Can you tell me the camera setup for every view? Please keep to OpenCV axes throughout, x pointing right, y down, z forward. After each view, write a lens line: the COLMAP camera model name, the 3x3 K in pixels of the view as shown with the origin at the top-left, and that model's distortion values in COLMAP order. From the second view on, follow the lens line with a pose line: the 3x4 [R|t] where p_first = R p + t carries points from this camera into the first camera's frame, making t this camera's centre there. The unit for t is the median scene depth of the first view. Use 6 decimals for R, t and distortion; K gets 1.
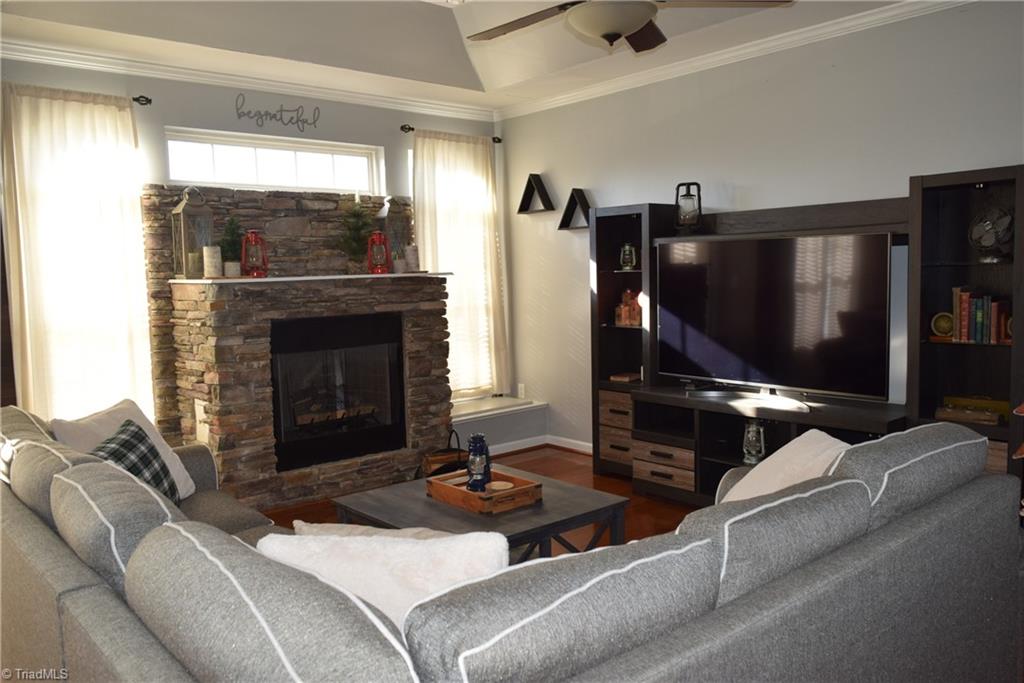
lens RADIAL K [[810.0, 0, 513.6], [0, 810.0, 341.4], [0, 0, 1]] dist [-0.002289, -0.009476]
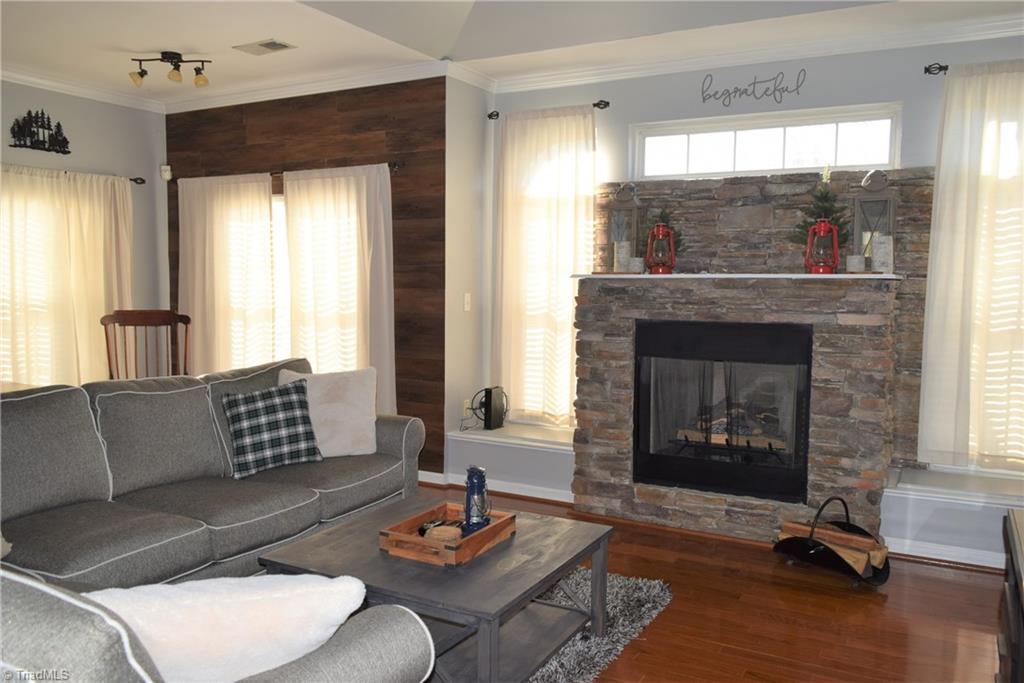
lens RADIAL K [[810.0, 0, 512.8], [0, 810.0, 341.5], [0, 0, 1]] dist [-0.002289, -0.009476]
pose [[0.352313, 0.102057, -0.930301, 0.478745], [-0.096435, 0.992704, 0.072382, -0.050314], [0.930901, 0.064213, 0.359584, 0.486048]]
